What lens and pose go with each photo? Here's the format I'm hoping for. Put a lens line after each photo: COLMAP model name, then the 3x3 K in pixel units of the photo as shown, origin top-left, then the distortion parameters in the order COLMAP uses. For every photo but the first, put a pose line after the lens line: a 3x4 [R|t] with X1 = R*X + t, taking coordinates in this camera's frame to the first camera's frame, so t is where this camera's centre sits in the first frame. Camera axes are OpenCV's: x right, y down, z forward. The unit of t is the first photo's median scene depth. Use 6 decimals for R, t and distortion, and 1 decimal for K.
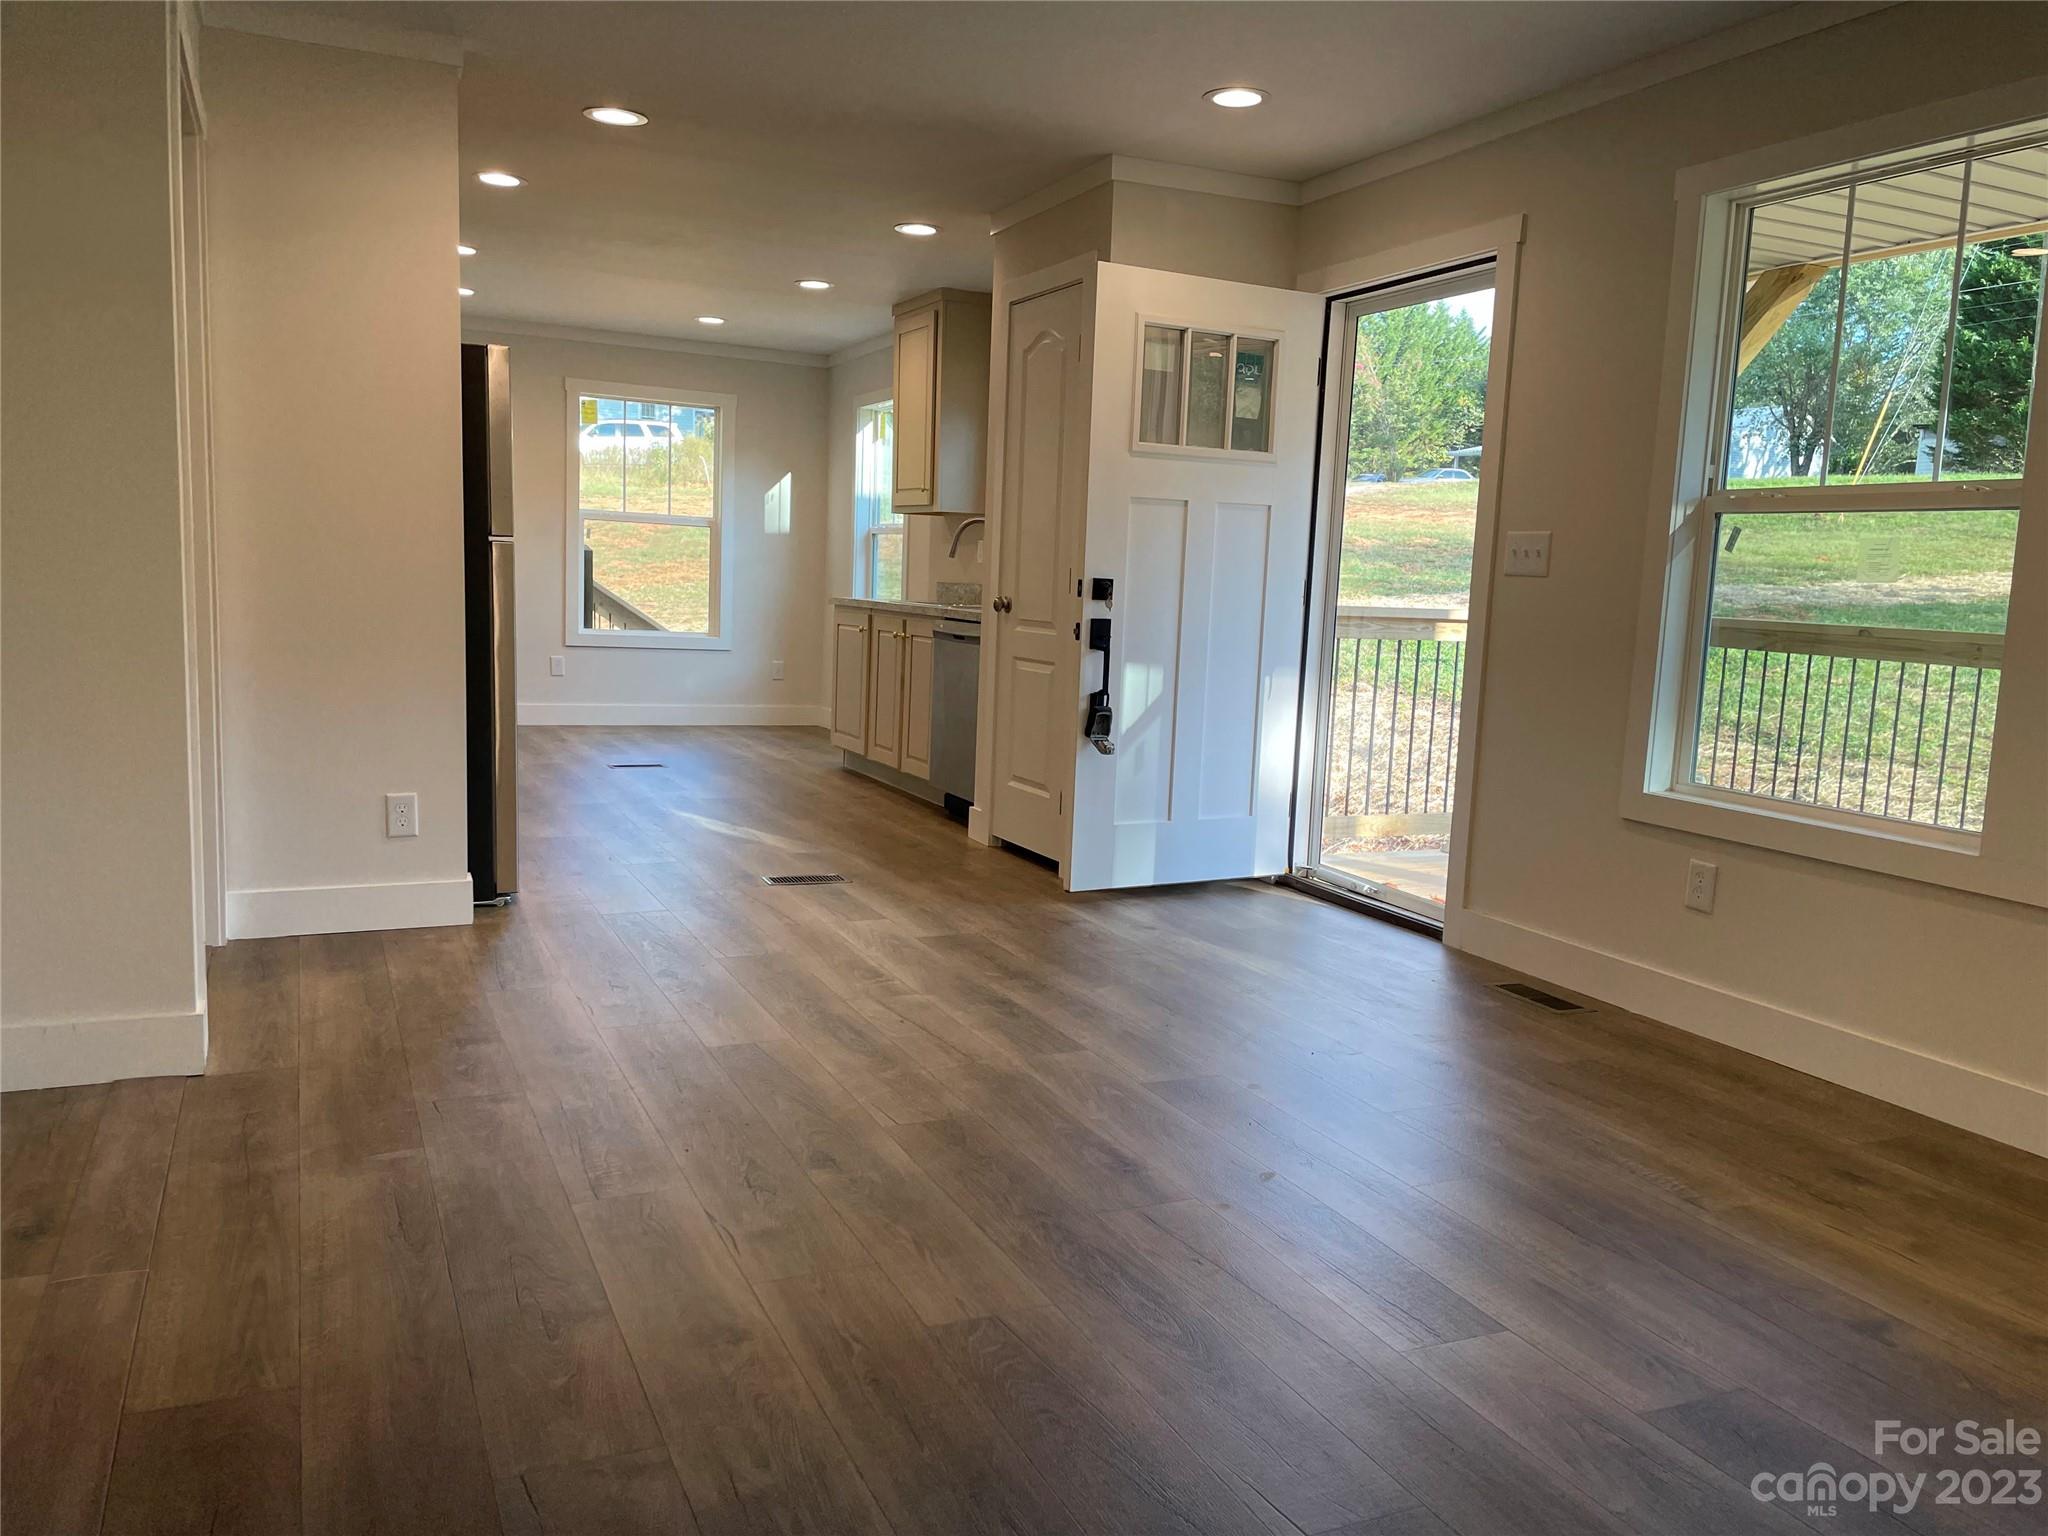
lens RADIAL K [[1536.4, 0, 1015.4], [0, 1536.4, 773.4], [0, 0, 1]] dist [0.093808, -0.126248]
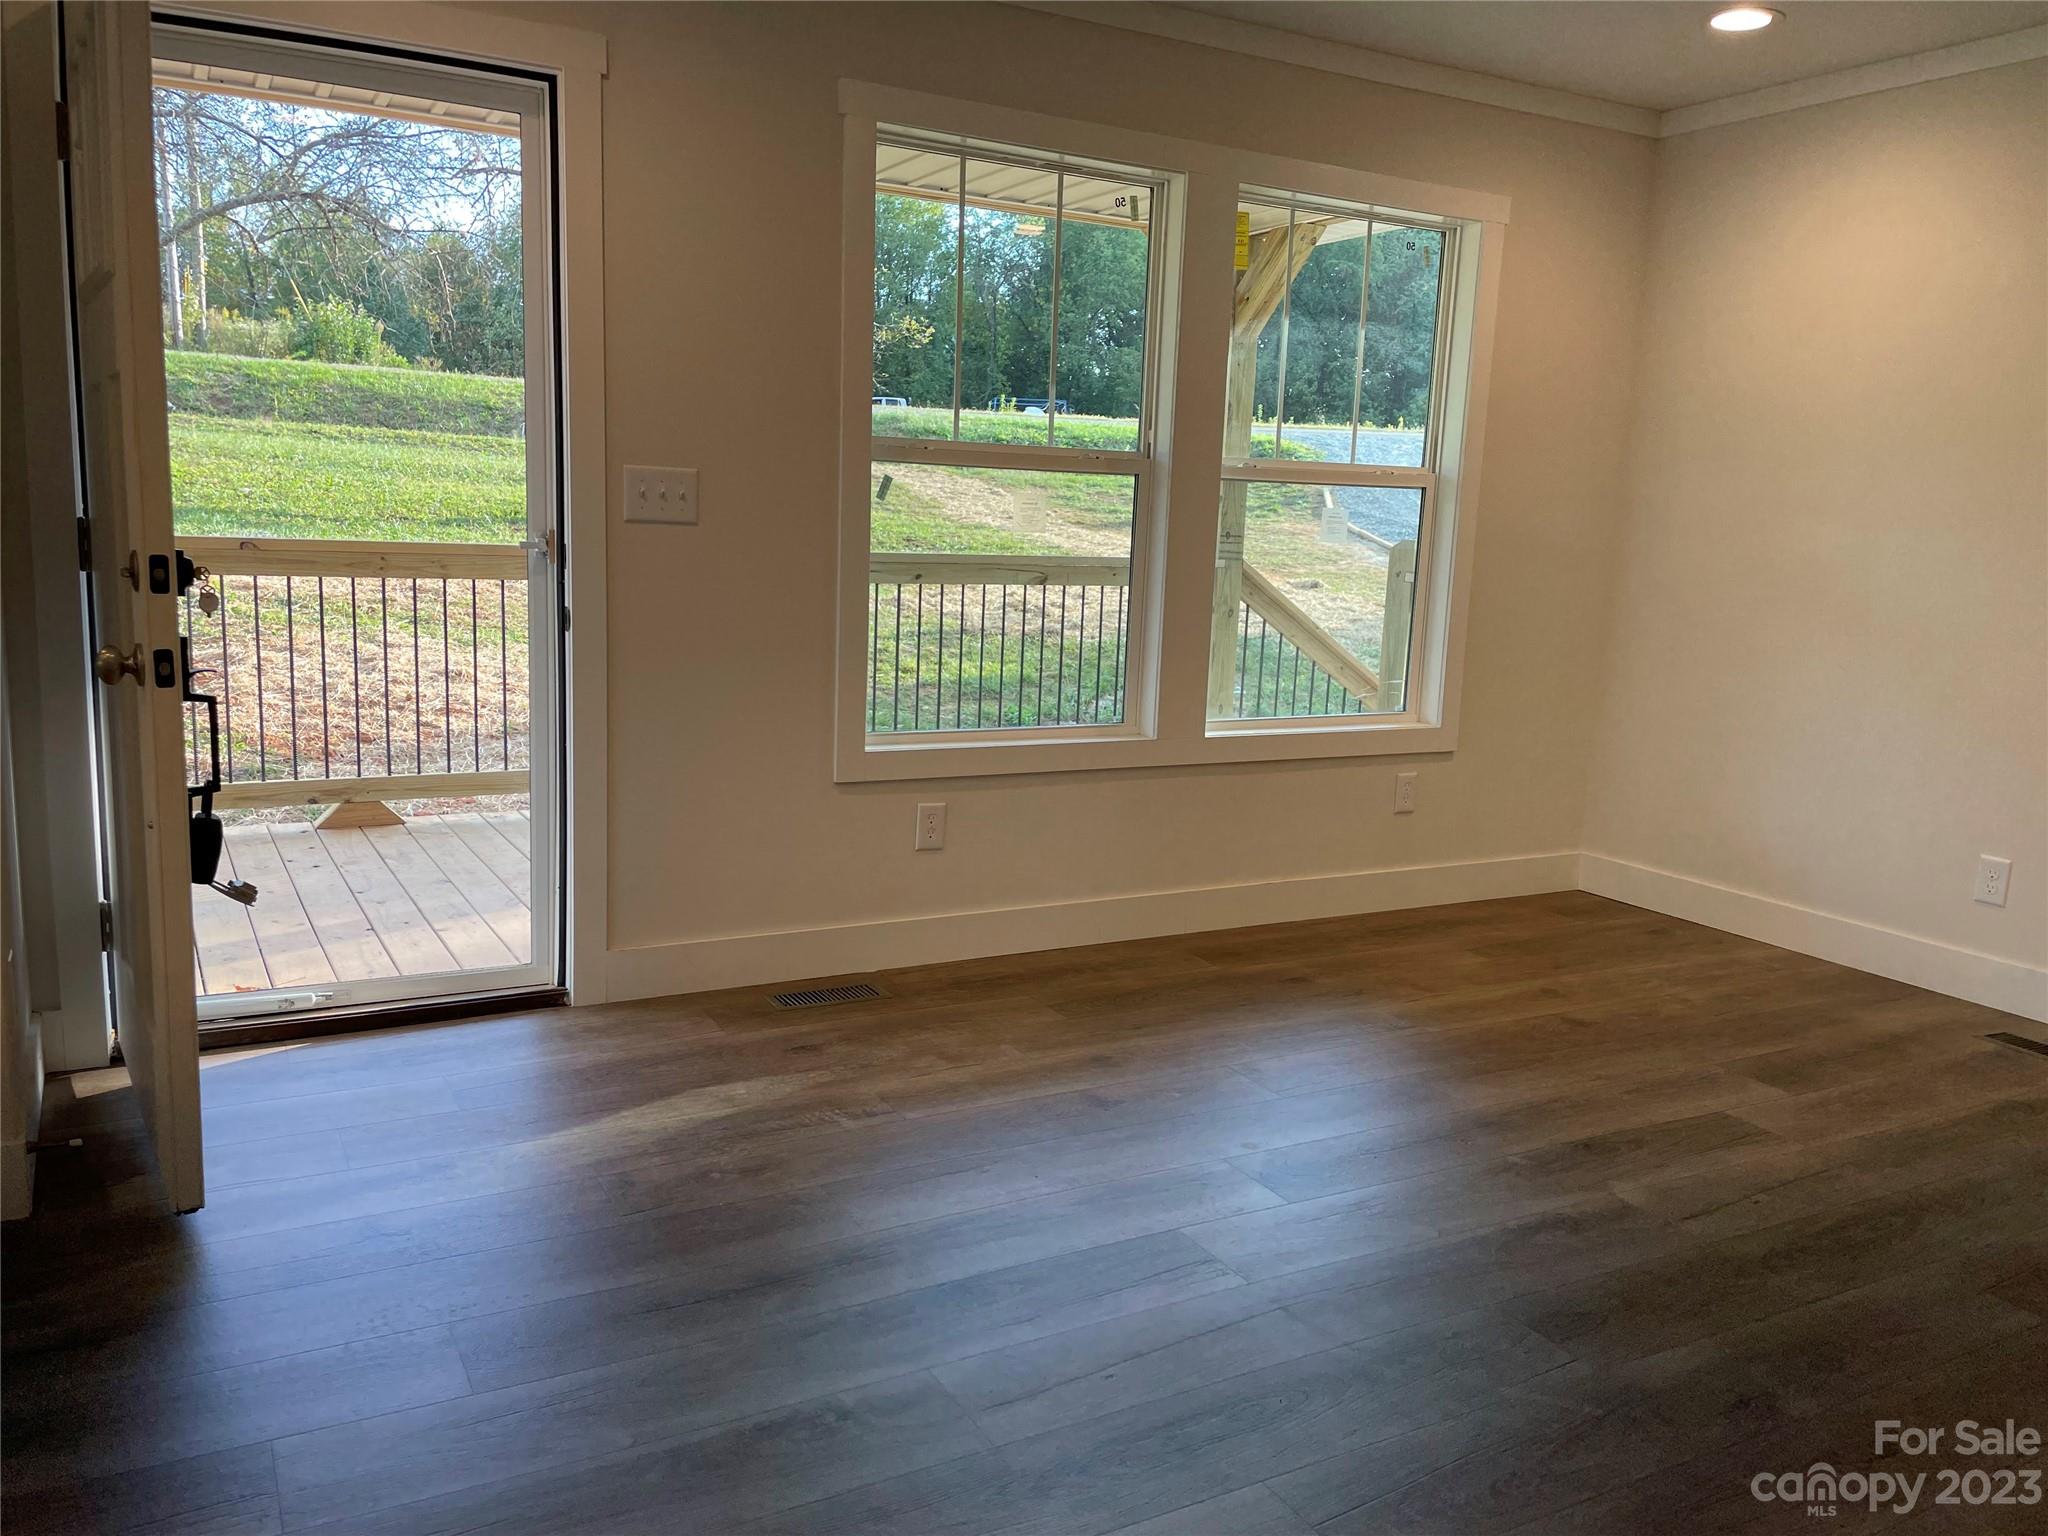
lens RADIAL K [[1536.4, 0, 1015.4], [0, 1536.4, 773.4], [0, 0, 1]] dist [0.093808, -0.126248]
pose [[-0.073136, -0.206772, 0.975652, -0.515982], [0.090782, 0.972830, 0.212979, -0.162018], [-0.993182, 0.104148, -0.052378, 0.911368]]
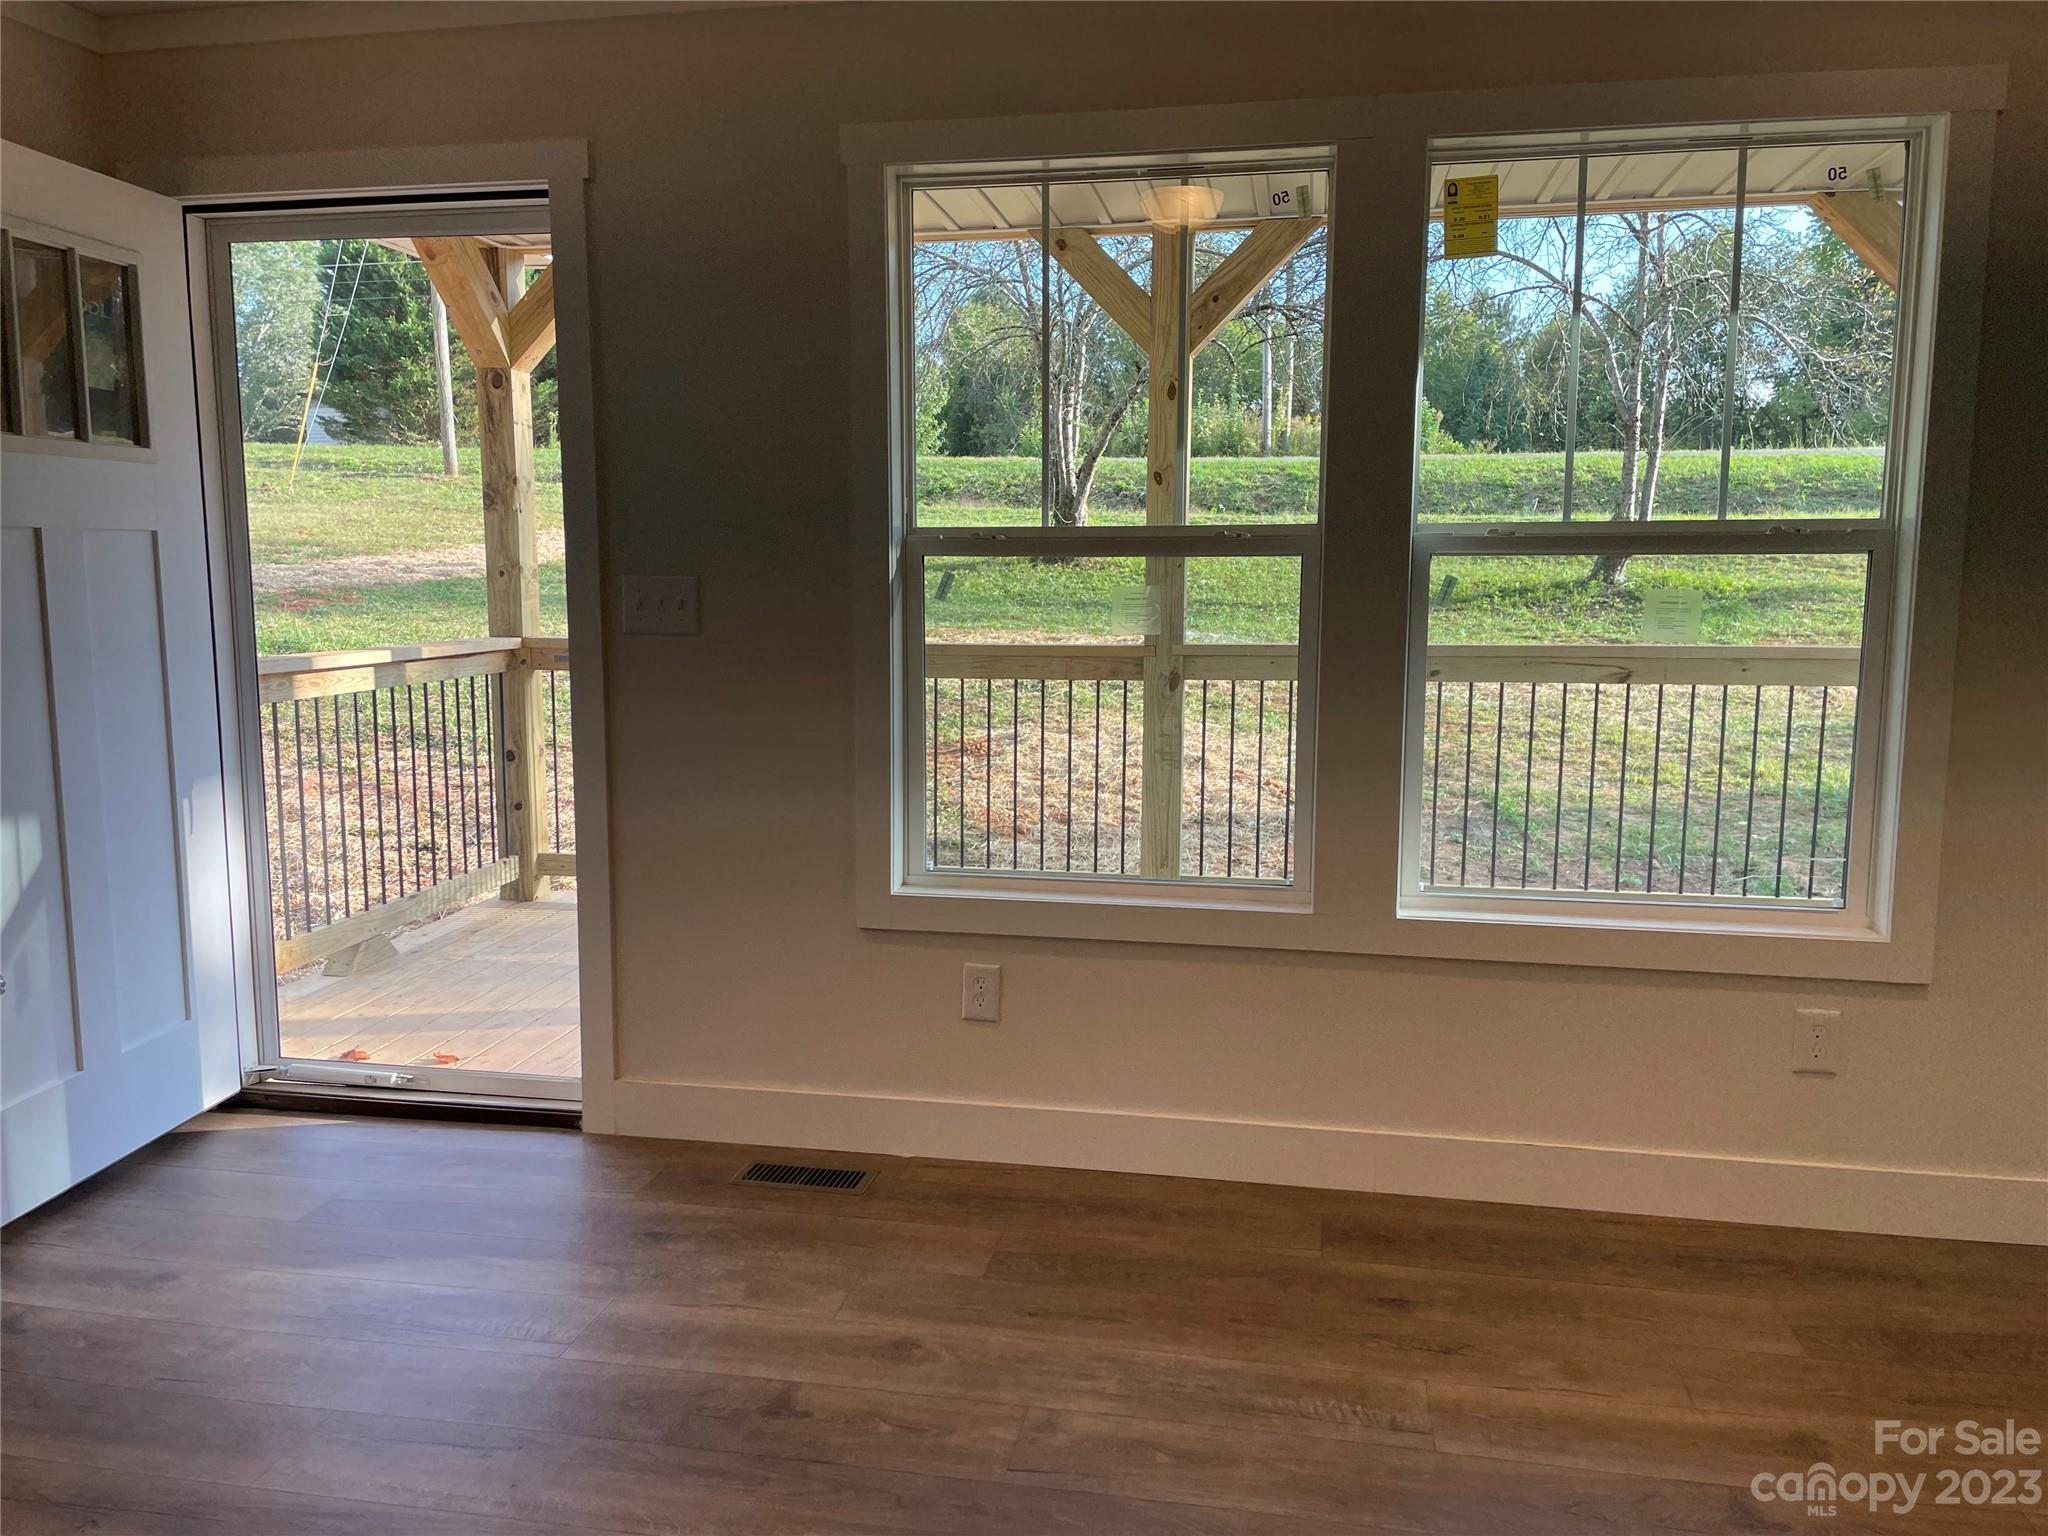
lens RADIAL K [[1536.4, 0, 1015.4], [0, 1536.4, 773.4], [0, 0, 1]] dist [0.093808, -0.126248]
pose [[0.574597, -0.146672, 0.805187, -0.195361], [0.127372, 0.987849, 0.089051, -0.109830], [-0.808465, 0.051389, 0.586297, 0.442212]]
